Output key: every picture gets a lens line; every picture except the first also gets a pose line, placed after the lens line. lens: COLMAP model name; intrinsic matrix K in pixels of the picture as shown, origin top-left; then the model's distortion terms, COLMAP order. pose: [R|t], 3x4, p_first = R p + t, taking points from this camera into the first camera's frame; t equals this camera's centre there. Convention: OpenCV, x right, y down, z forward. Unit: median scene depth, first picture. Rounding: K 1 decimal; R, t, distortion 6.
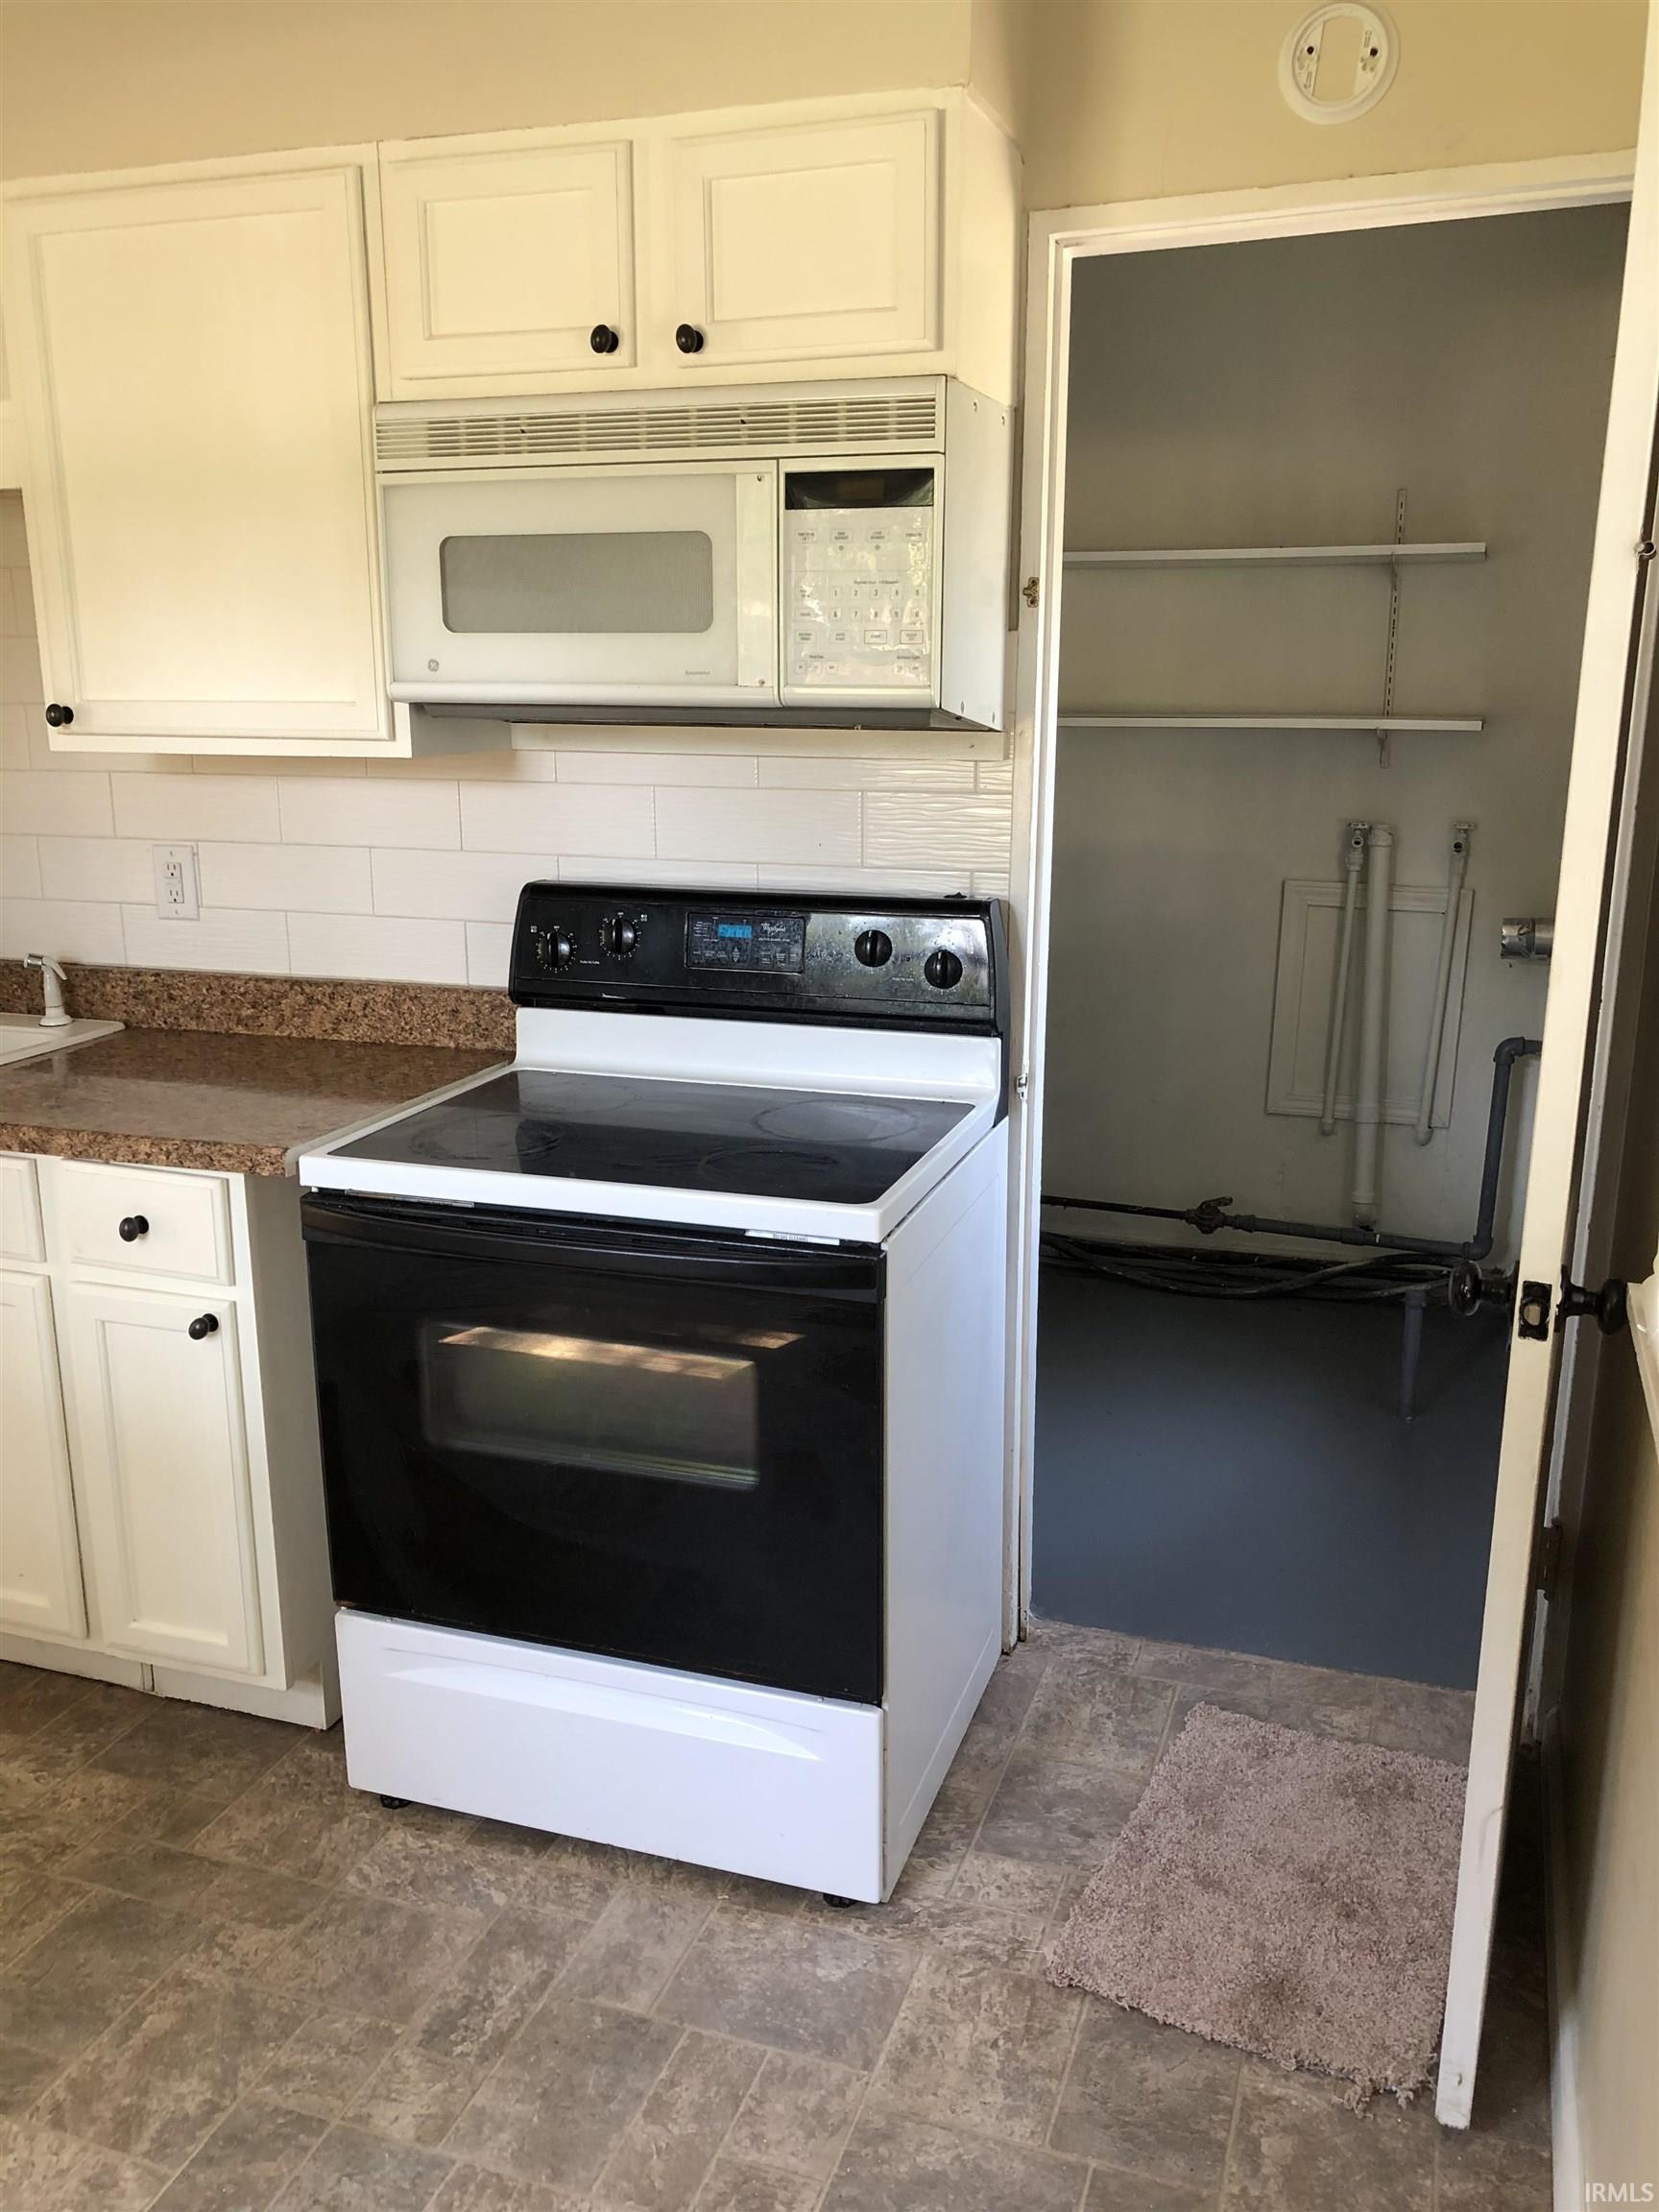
lens RADIAL K [[1811.0, 0, 848.4], [0, 1811.0, 1113.4], [0, 0, 1]] dist [0.047293, -0.059044]
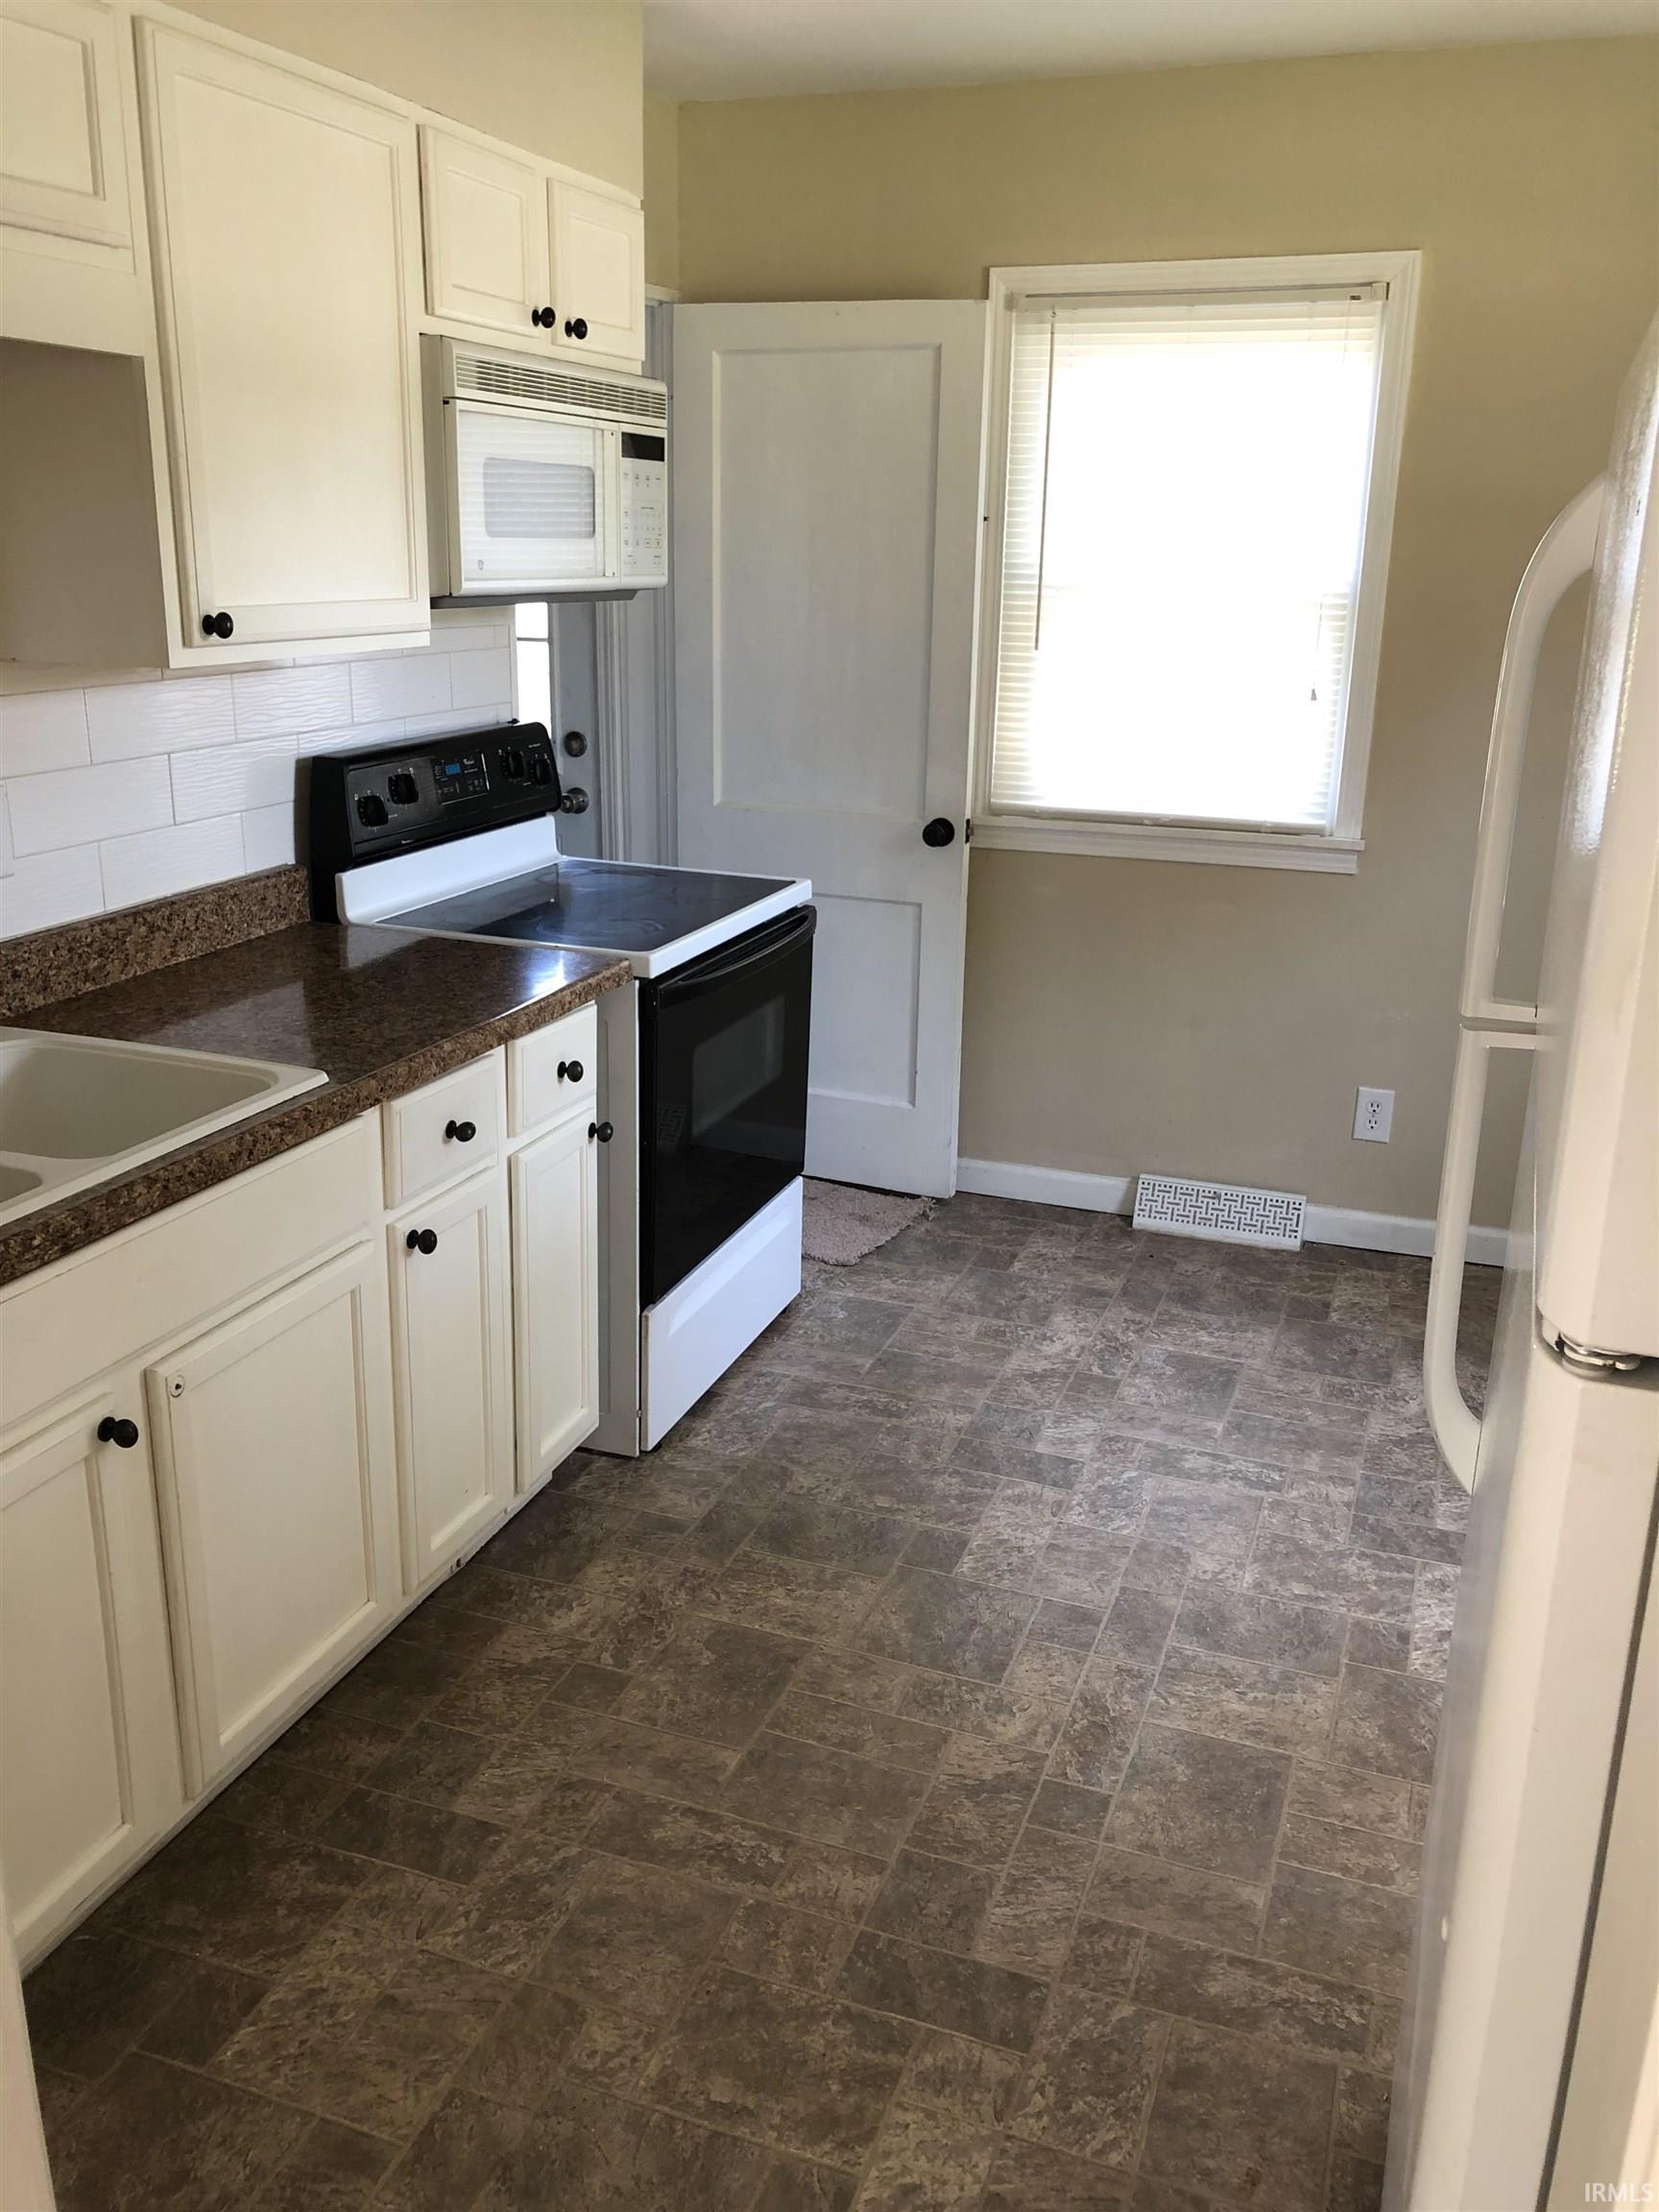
lens RADIAL K [[1811.0, 0, 834.9], [0, 1811.0, 1105.5], [0, 0, 1]] dist [0.047293, -0.059044]
pose [[0.010926, -0.300095, 0.953847, -1.523795], [0.219675, 0.931320, 0.290492, -0.217155], [-0.975512, 0.206363, 0.076099, 0.775016]]
